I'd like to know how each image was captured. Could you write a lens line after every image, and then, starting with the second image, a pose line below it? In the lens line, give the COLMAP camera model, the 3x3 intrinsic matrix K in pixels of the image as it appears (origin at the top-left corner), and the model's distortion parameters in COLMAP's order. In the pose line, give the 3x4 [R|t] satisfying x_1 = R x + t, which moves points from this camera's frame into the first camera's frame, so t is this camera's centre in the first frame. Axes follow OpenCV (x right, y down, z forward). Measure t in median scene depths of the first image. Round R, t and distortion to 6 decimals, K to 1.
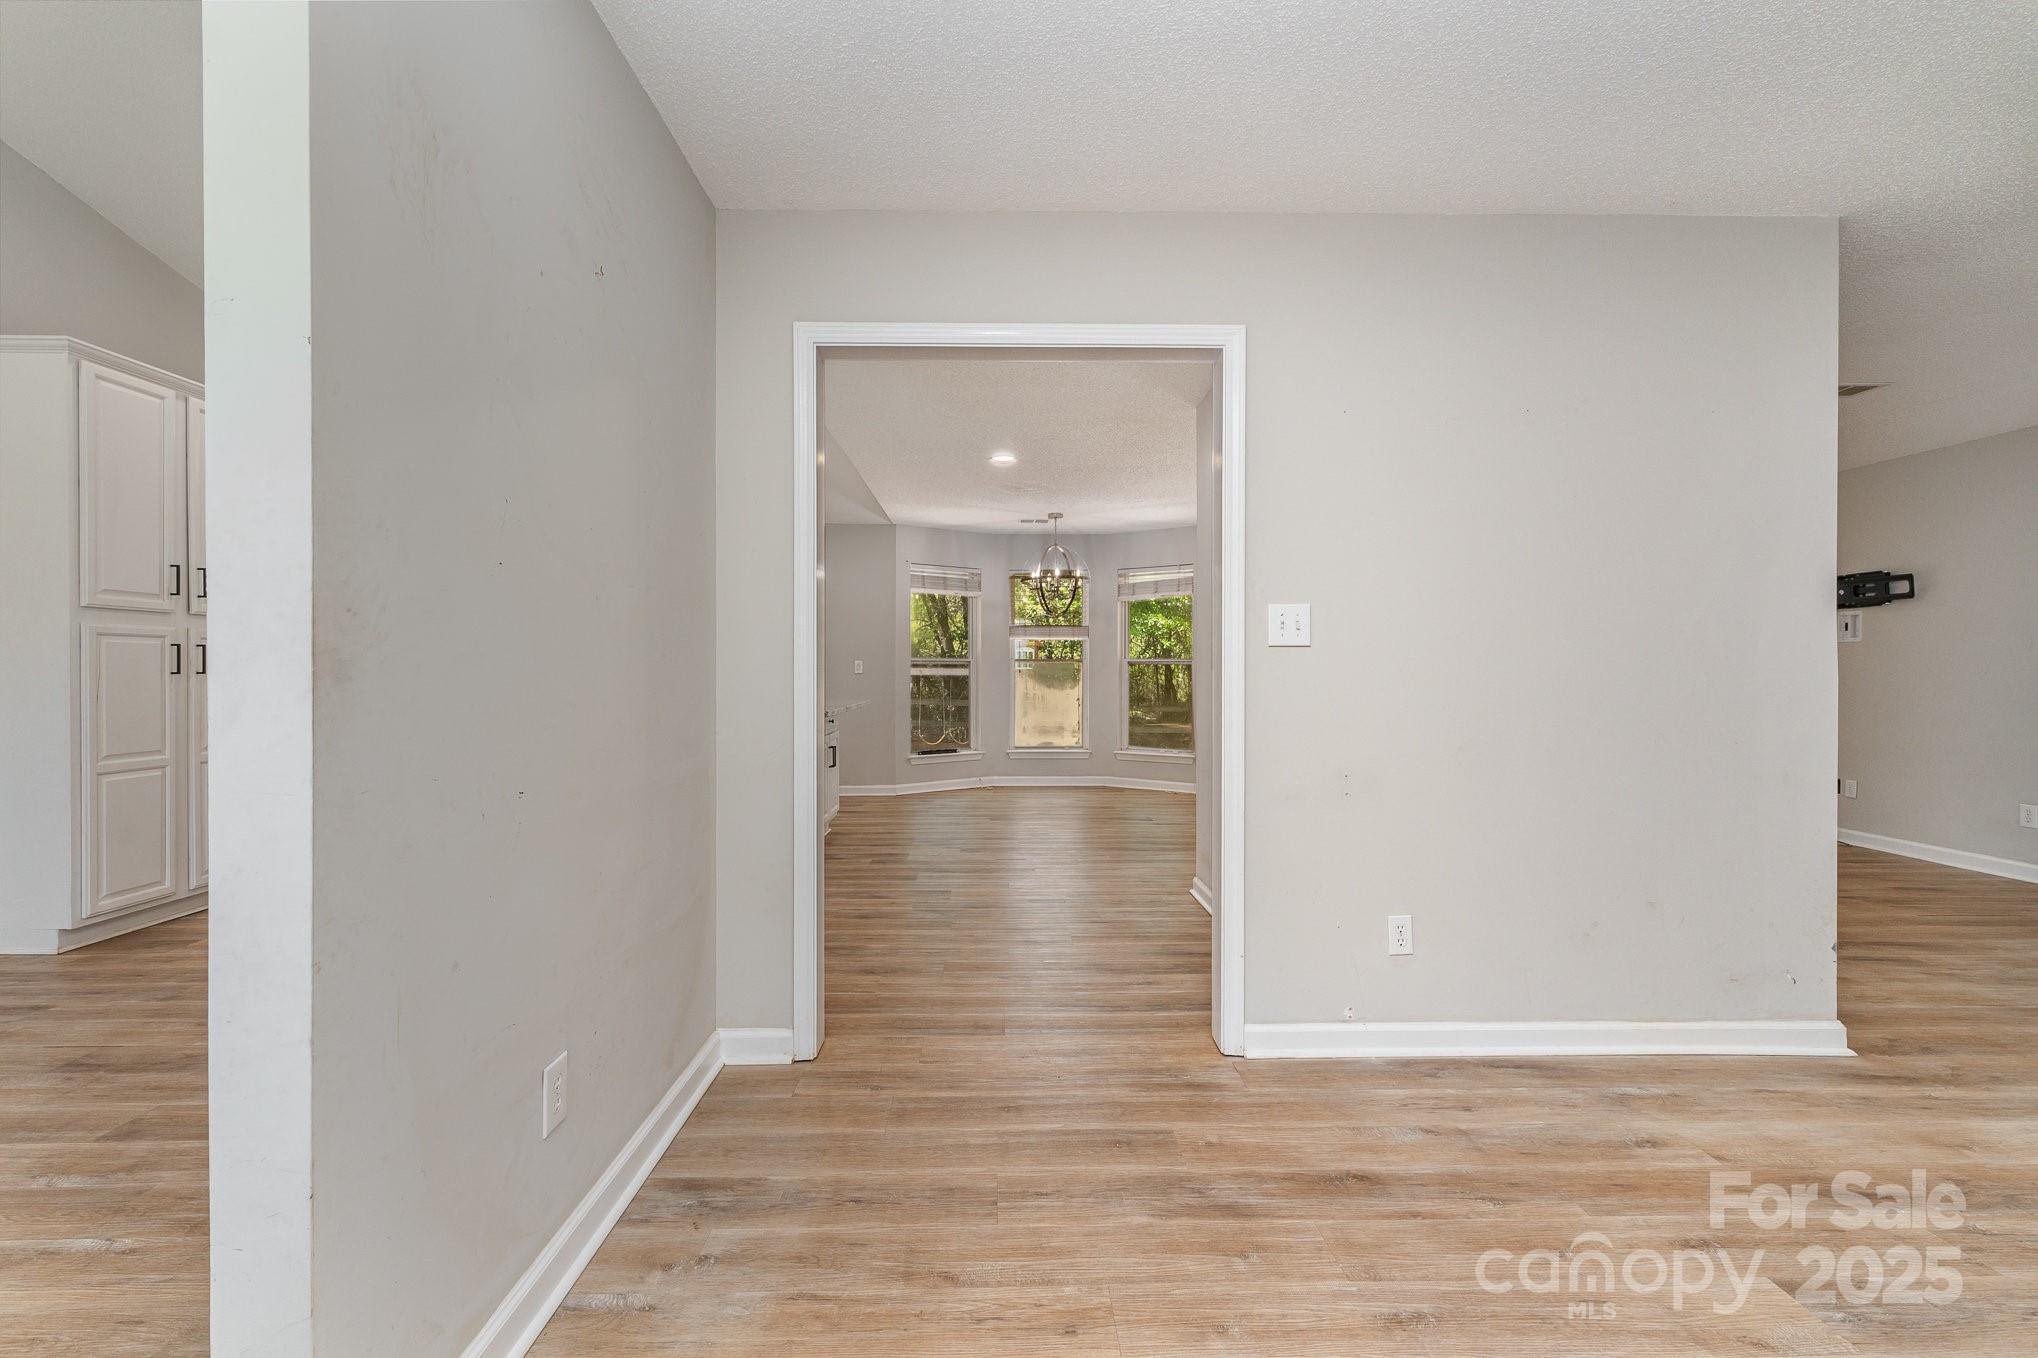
lens RADIAL K [[859.0, 0, 1015.9], [0, 859.0, 681.0], [0, 0, 1]] dist [0.002141, 0.000126]
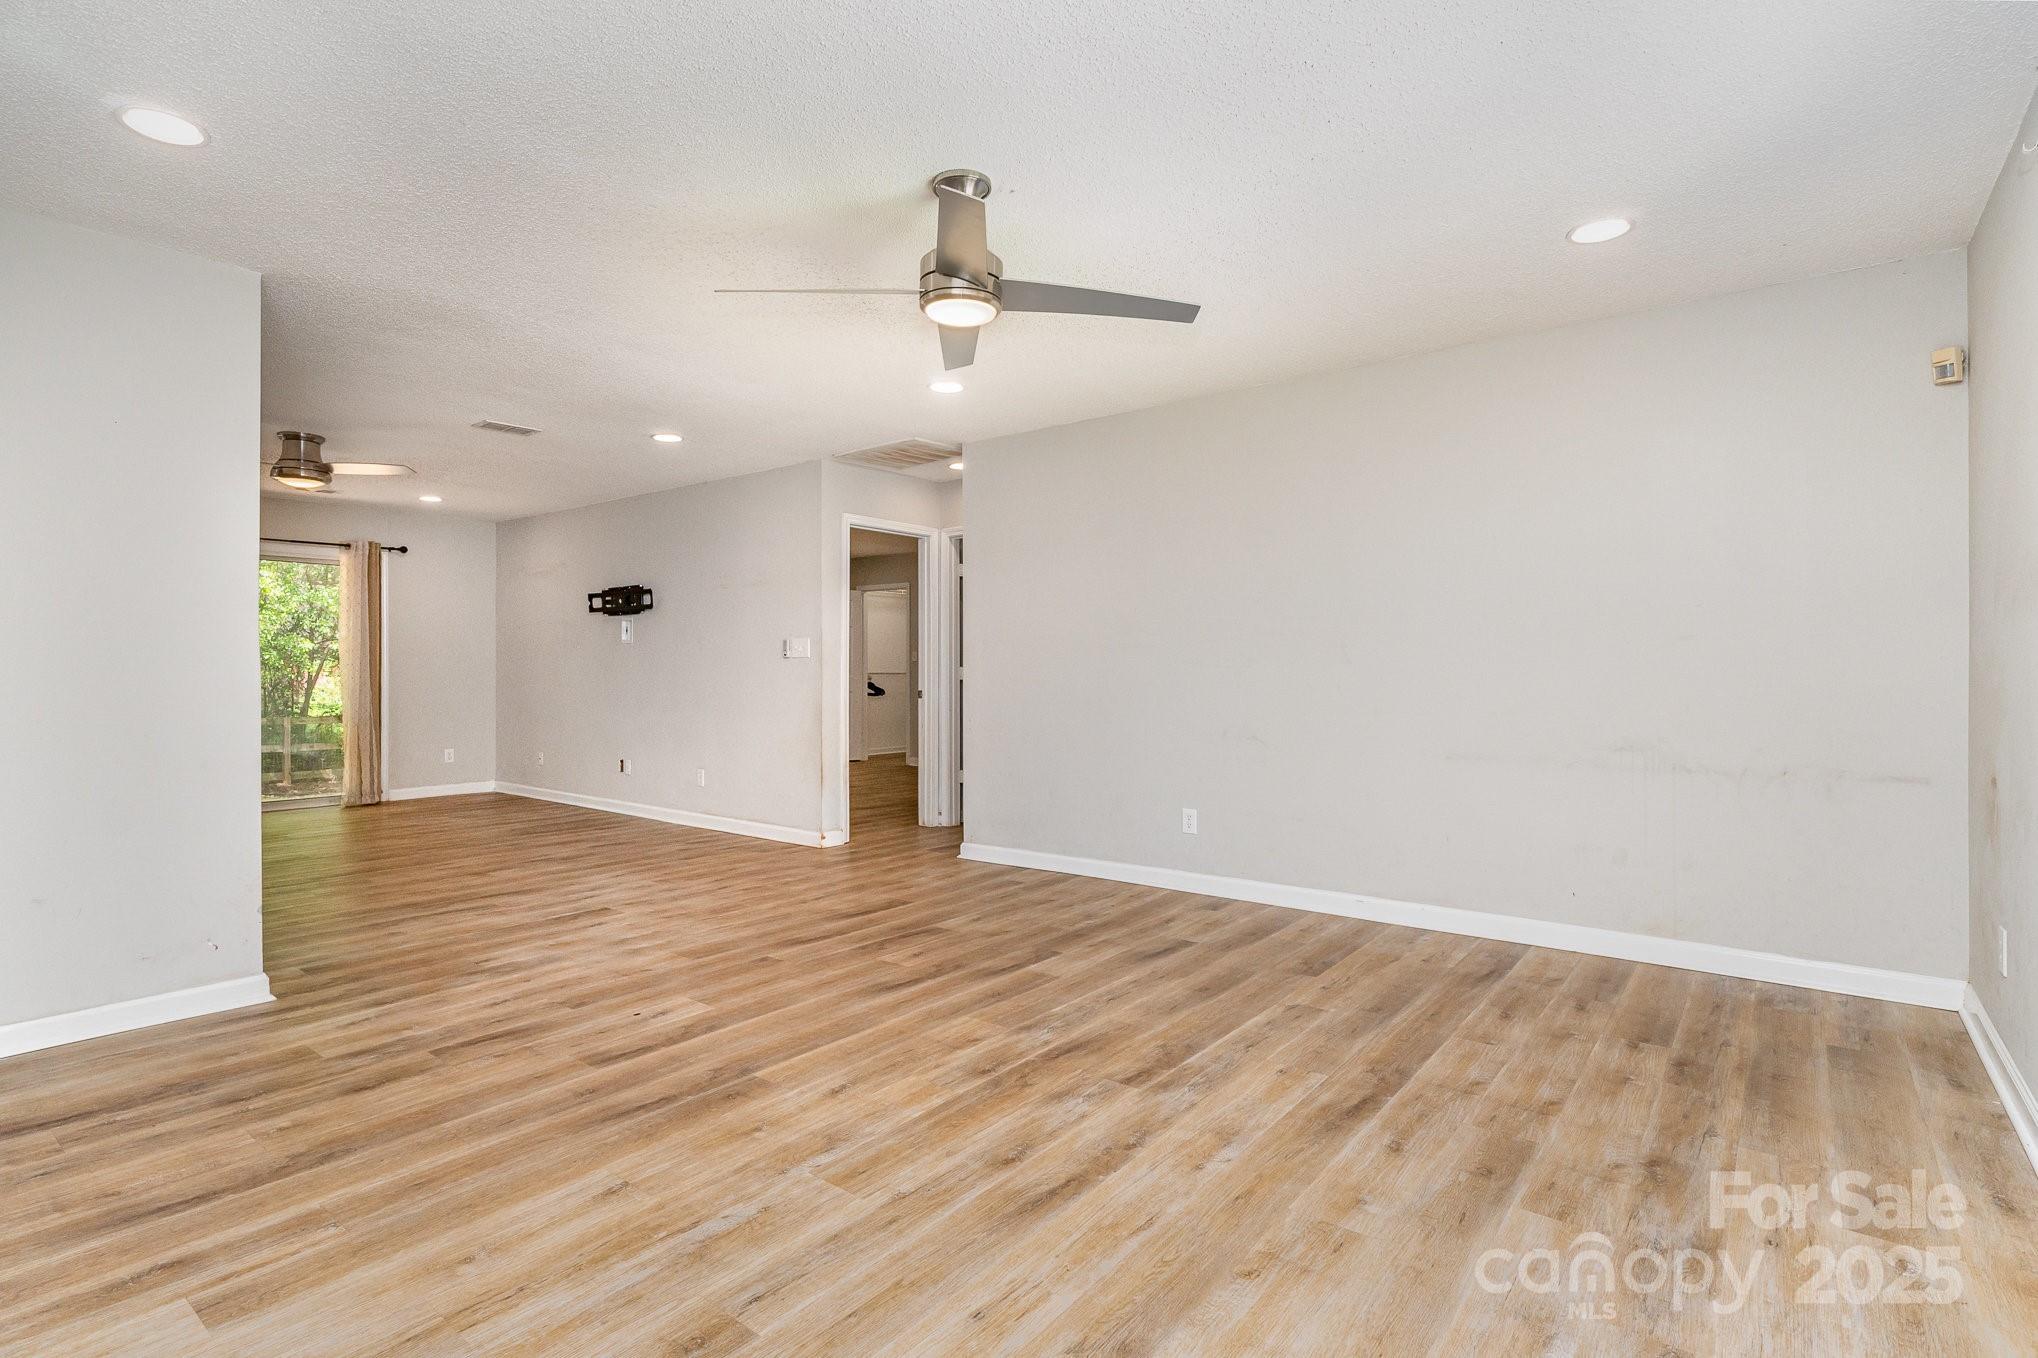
lens RADIAL K [[981.1, 0, 1012.5], [0, 981.1, 676.4], [0, 0, 1]] dist [-0.004237, 0.000977]
pose [[0.635071, -0.007351, 0.772419, 0.281731], [0.009914, 0.999950, 0.001365, 0.003780], [-0.772390, 0.006791, 0.635112, -0.289966]]
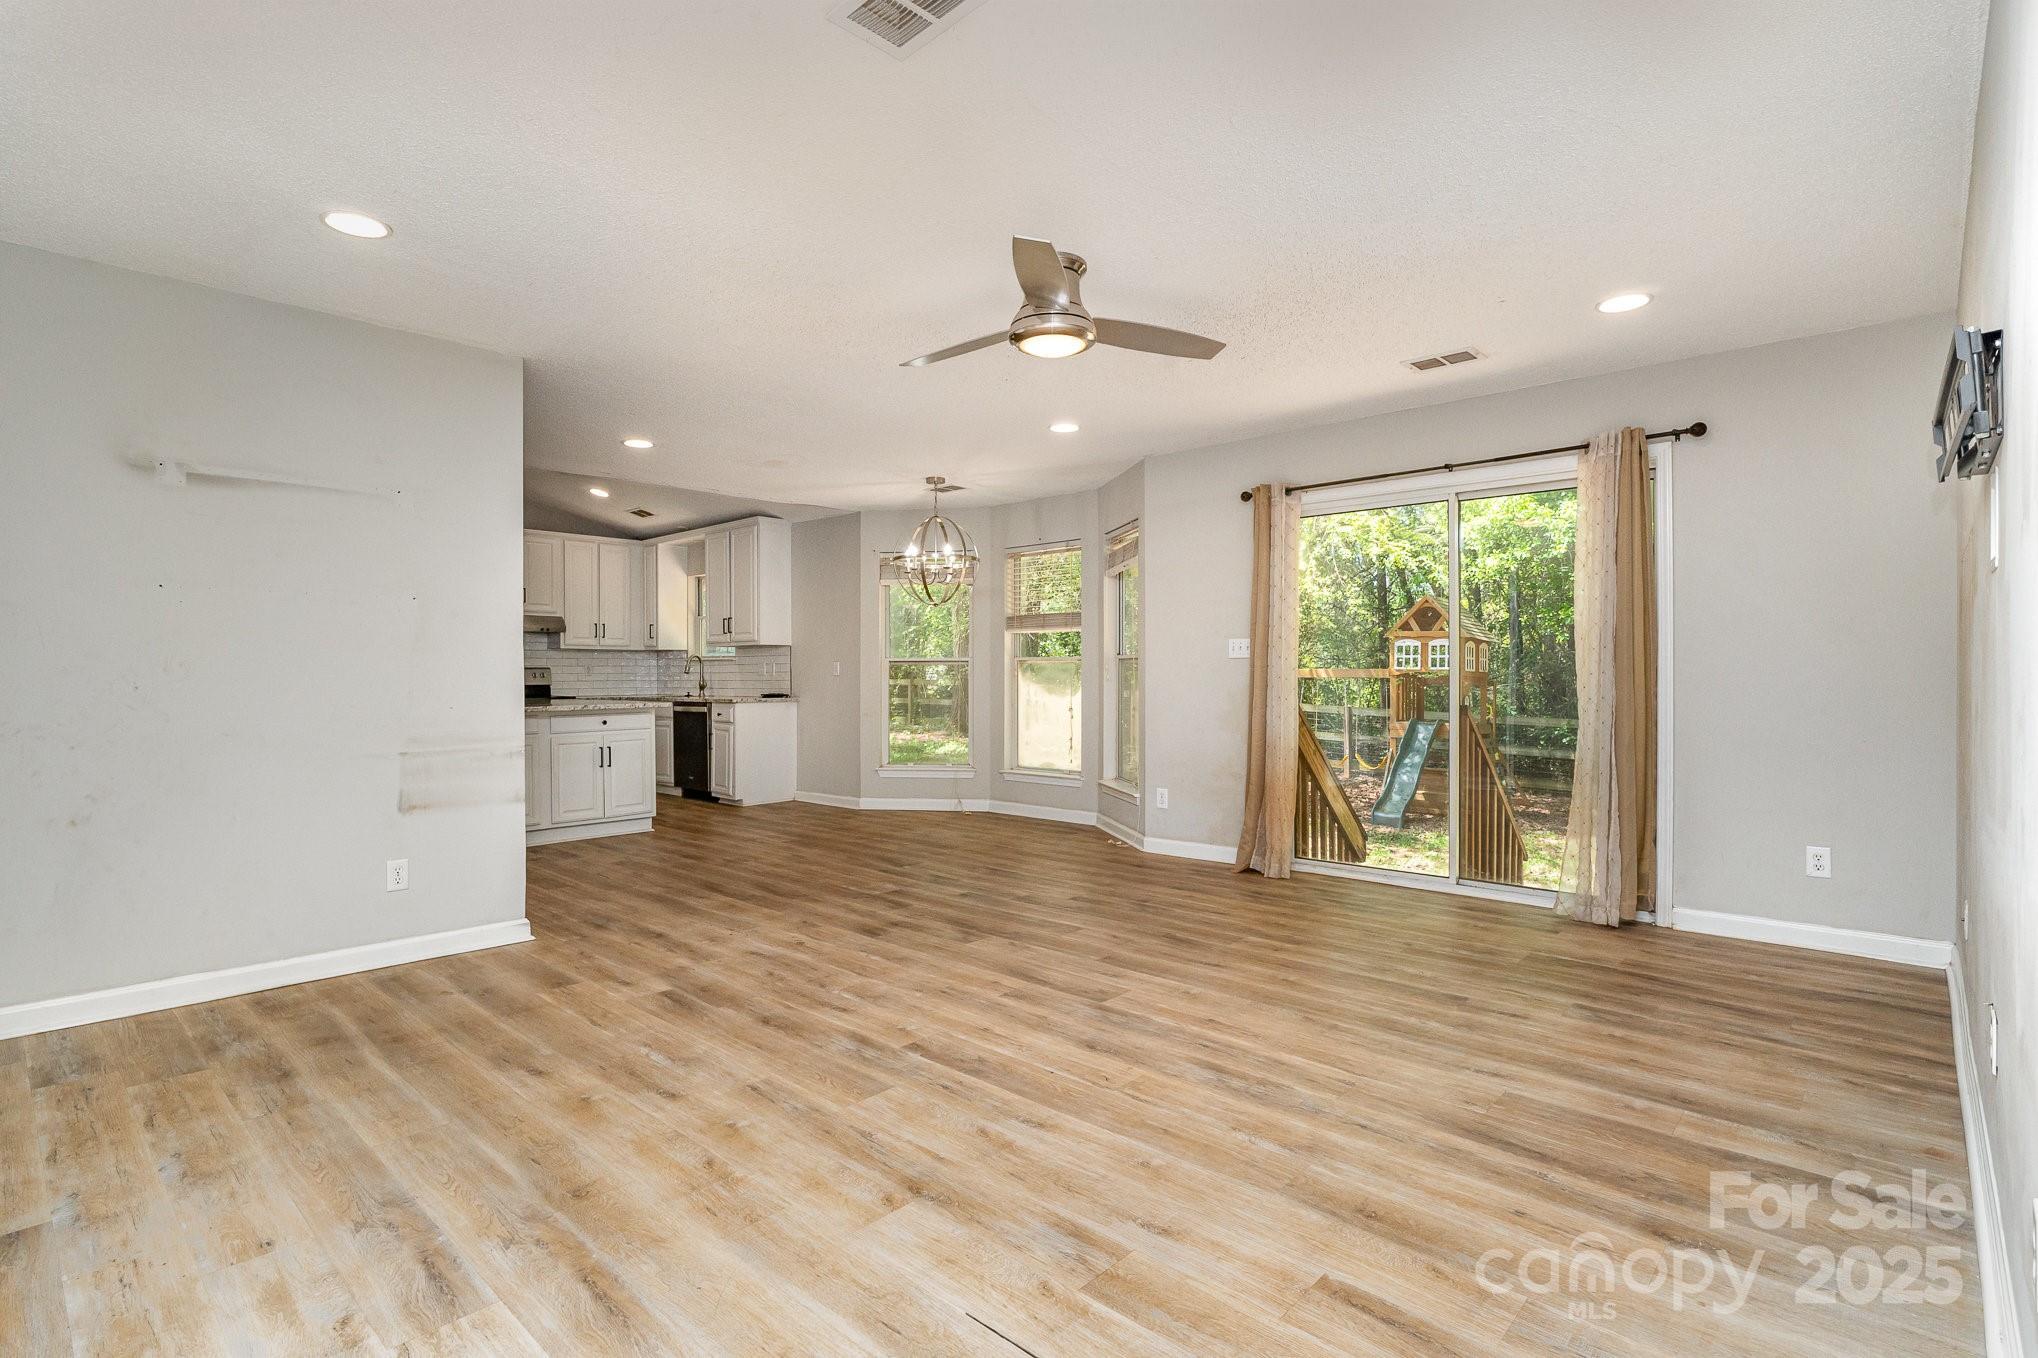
lens RADIAL K [[981.1, 0, 1012.5], [0, 981.1, 676.4], [0, 0, 1]] dist [-0.004237, 0.000977]
pose [[0.718812, -0.000805, -0.695205, 1.038204], [-0.005243, 0.999965, -0.006578, -0.002670], [0.695185, 0.008373, 0.718782, 0.534825]]
